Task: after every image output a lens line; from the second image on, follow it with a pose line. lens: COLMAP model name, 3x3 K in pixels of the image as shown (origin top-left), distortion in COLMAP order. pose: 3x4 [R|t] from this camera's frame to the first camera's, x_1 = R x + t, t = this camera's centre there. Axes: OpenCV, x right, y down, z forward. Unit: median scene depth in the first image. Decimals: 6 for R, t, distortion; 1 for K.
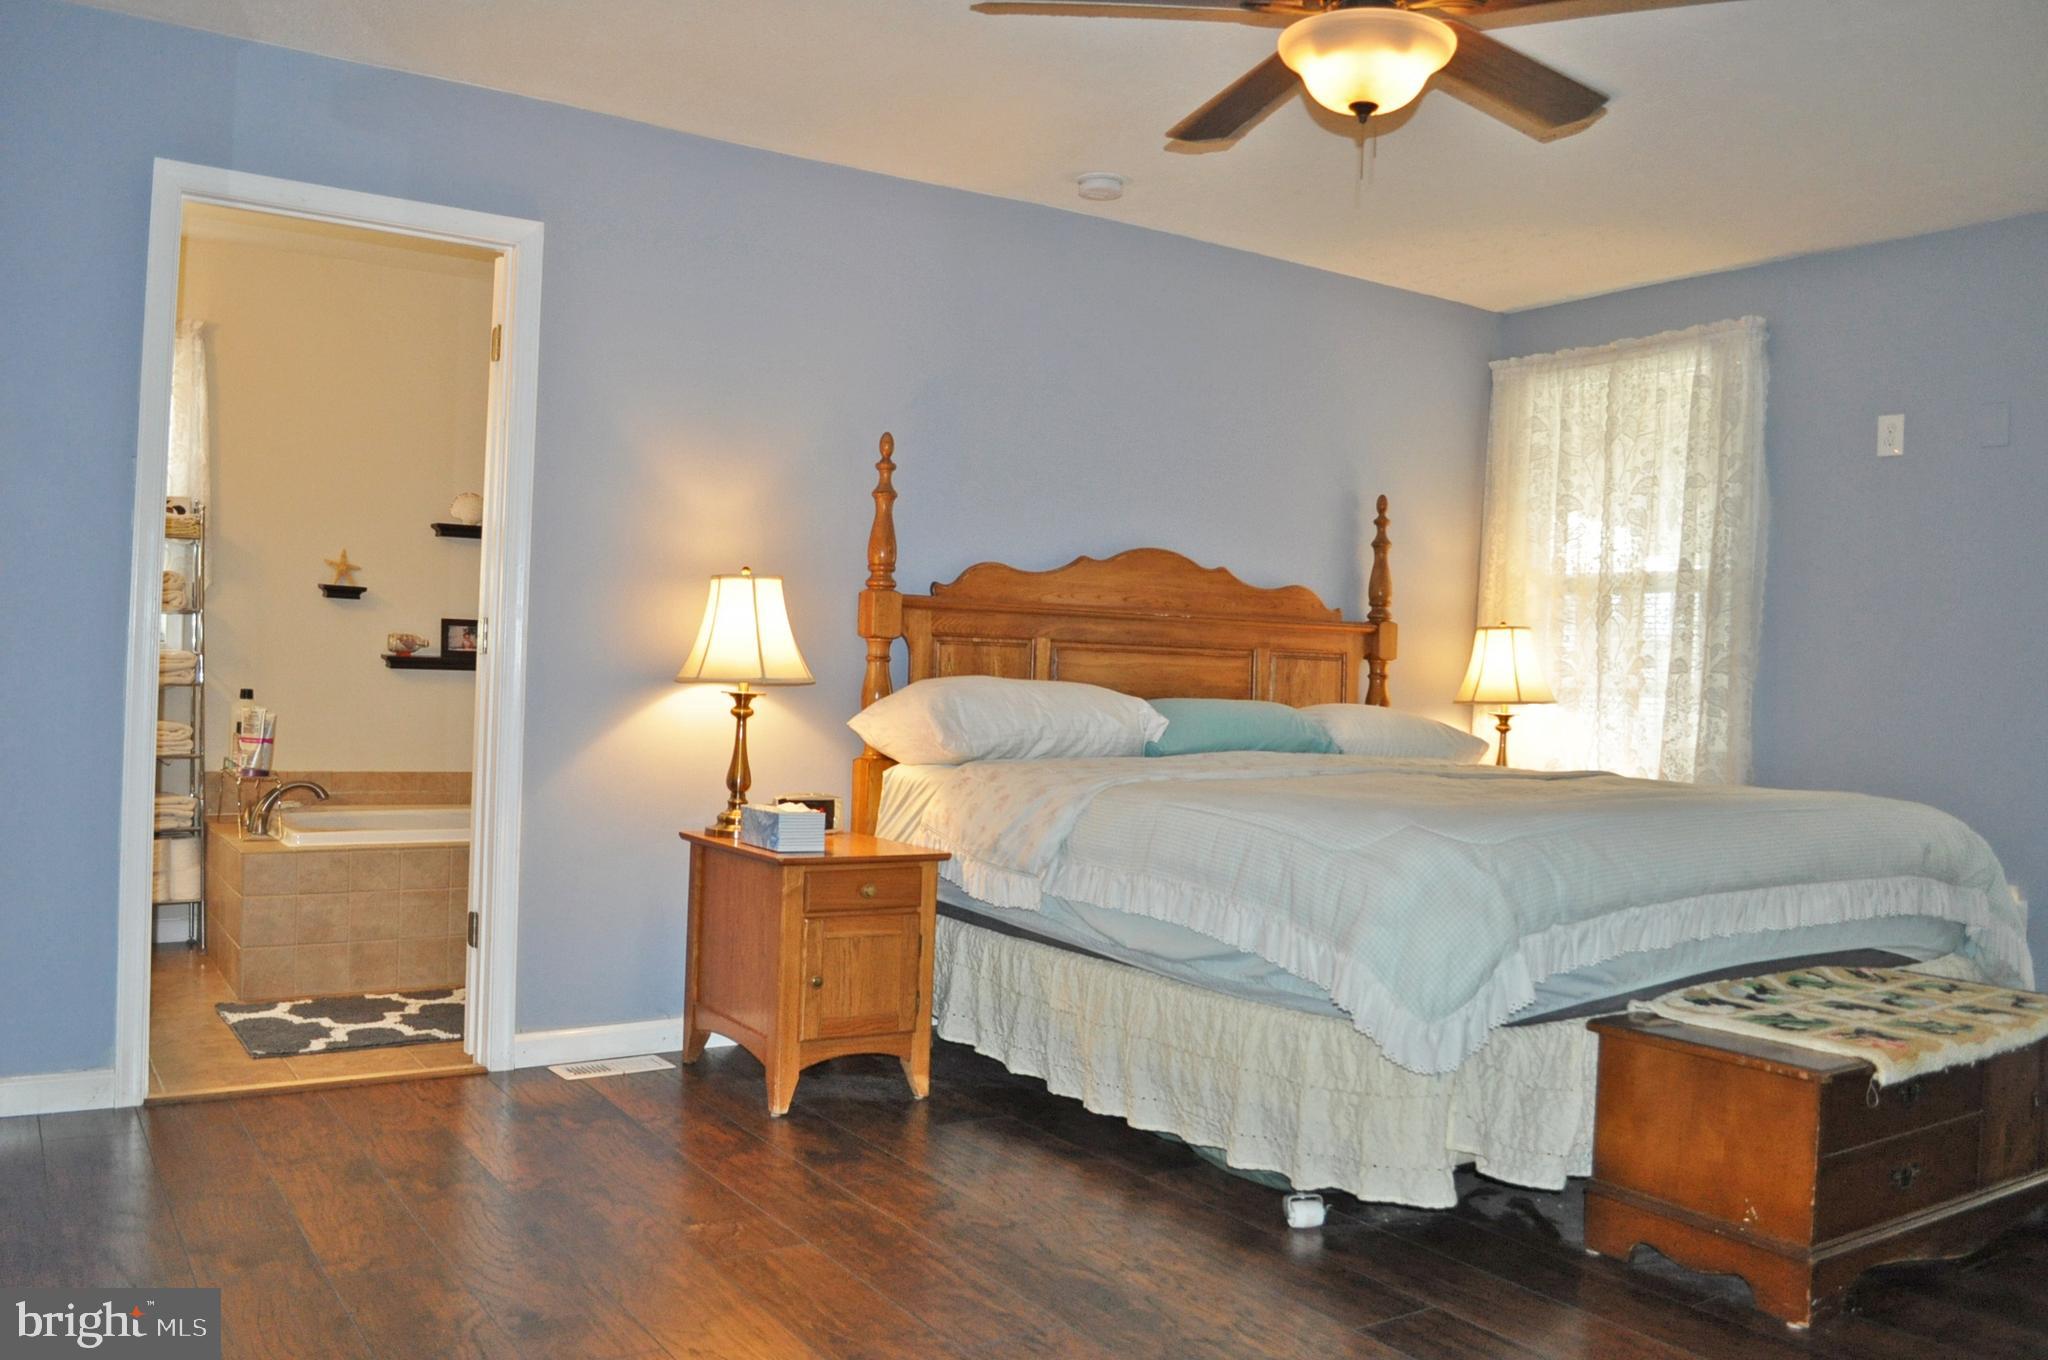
lens RADIAL K [[1610.5, 0, 1005.1], [0, 1610.5, 678.8], [0, 0, 1]] dist [-0.087026, 0.018480]
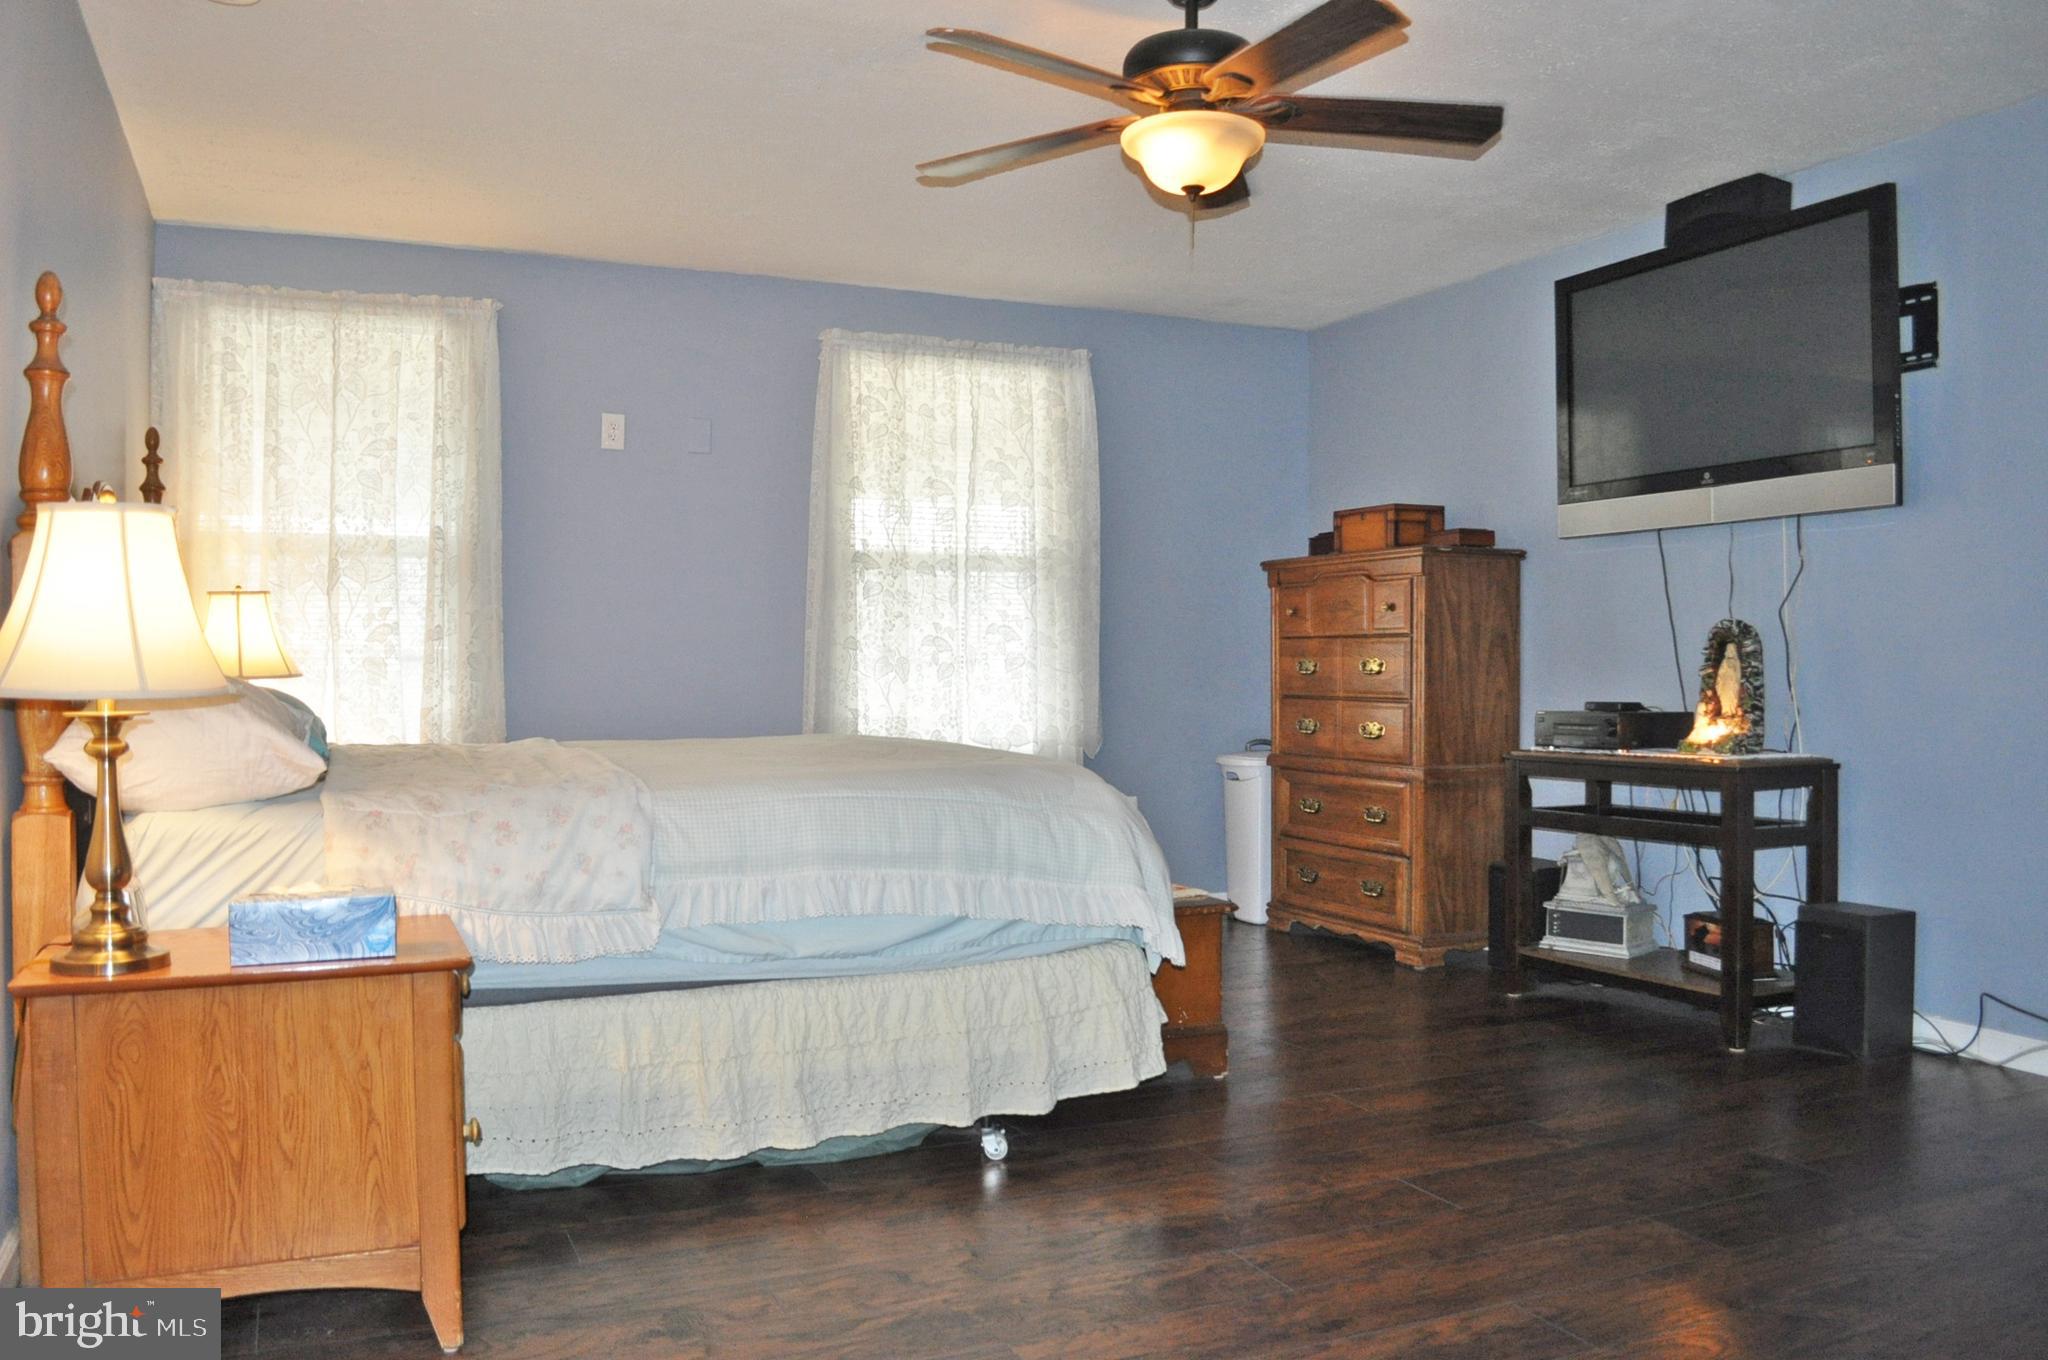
lens RADIAL K [[1610.5, 0, 1005.1], [0, 1610.5, 678.8], [0, 0, 1]] dist [-0.087026, 0.018480]
pose [[0.163763, -0.044735, 0.985485, -0.517700], [0.009276, 0.998997, 0.043807, -0.019695], [-0.986456, 0.001967, 0.164013, 0.475350]]
